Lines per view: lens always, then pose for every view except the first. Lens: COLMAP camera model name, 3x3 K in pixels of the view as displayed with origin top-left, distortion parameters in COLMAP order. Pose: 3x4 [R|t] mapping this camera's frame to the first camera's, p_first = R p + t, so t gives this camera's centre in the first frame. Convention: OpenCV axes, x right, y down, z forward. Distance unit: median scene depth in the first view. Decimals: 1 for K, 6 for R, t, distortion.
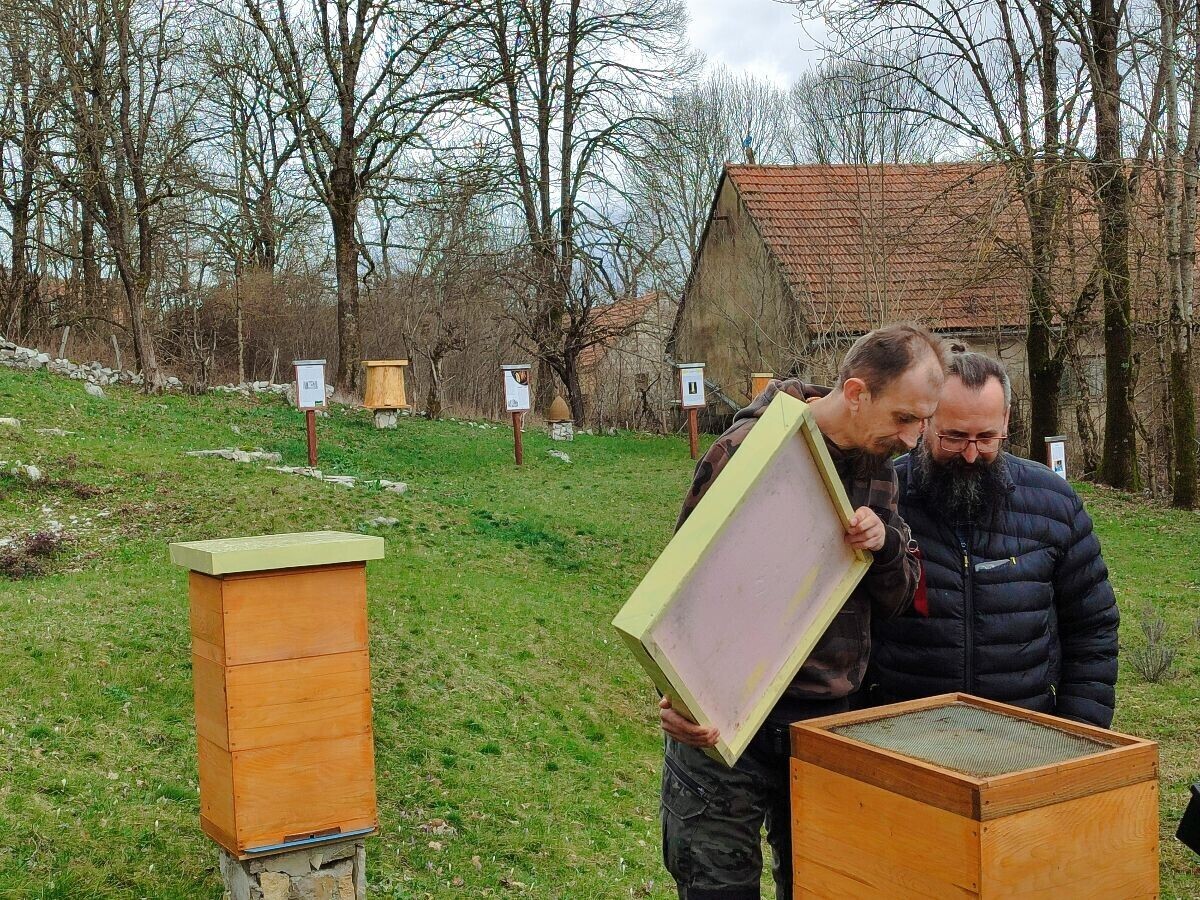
lens RADIAL K [[1692.0, 0, 600.0], [0, 1692.0, 450.0], [0, 0, 1]] dist [0.254147, -1.248010]
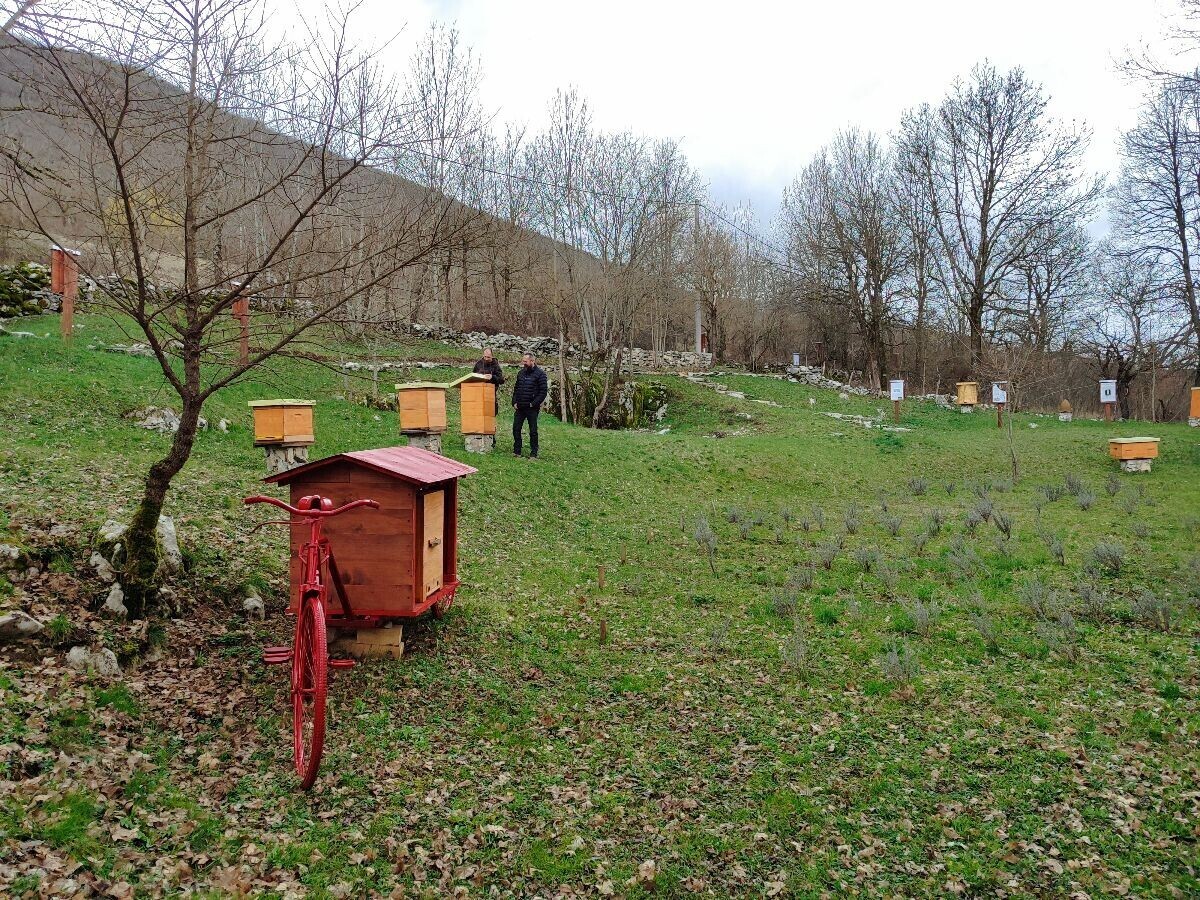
lens RADIAL K [[853.7, 0, 600.0], [0, 853.7, 450.0], [0, 0, 1]] dist [0.016925, 0.002204]
pose [[0.652870, 0.041820, -0.756315, 0.402247], [-0.045952, 0.998822, 0.015562, 0.039256], [0.756075, 0.024595, 0.654023, -0.094252]]
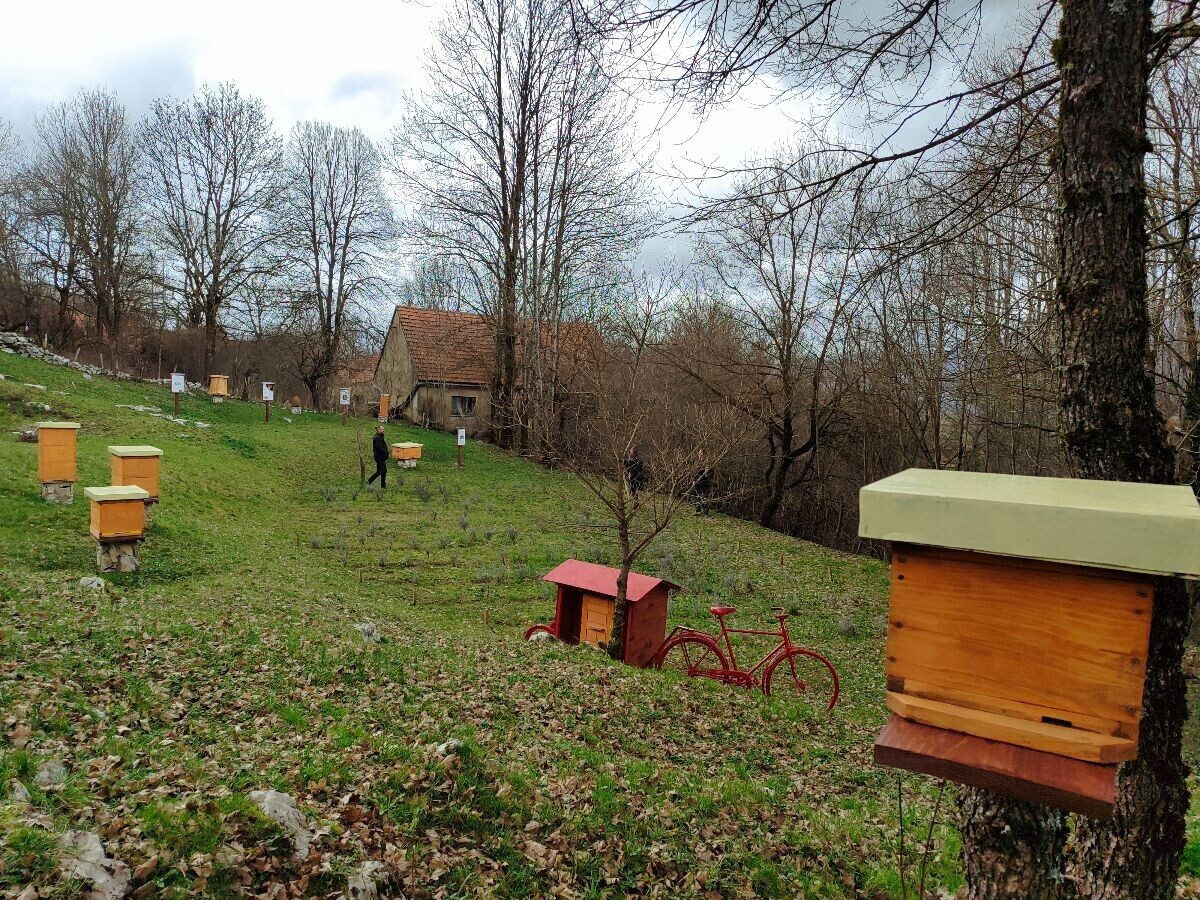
lens RADIAL K [[853.7, 0, 600.0], [0, 853.7, 450.0], [0, 0, 1]] dist [0.016925, 0.002204]
pose [[0.973586, 0.076036, 0.215287, 0.148439], [-0.080746, 0.996648, 0.013153, -0.005484], [-0.213566, -0.030190, 0.976462, -0.327202]]
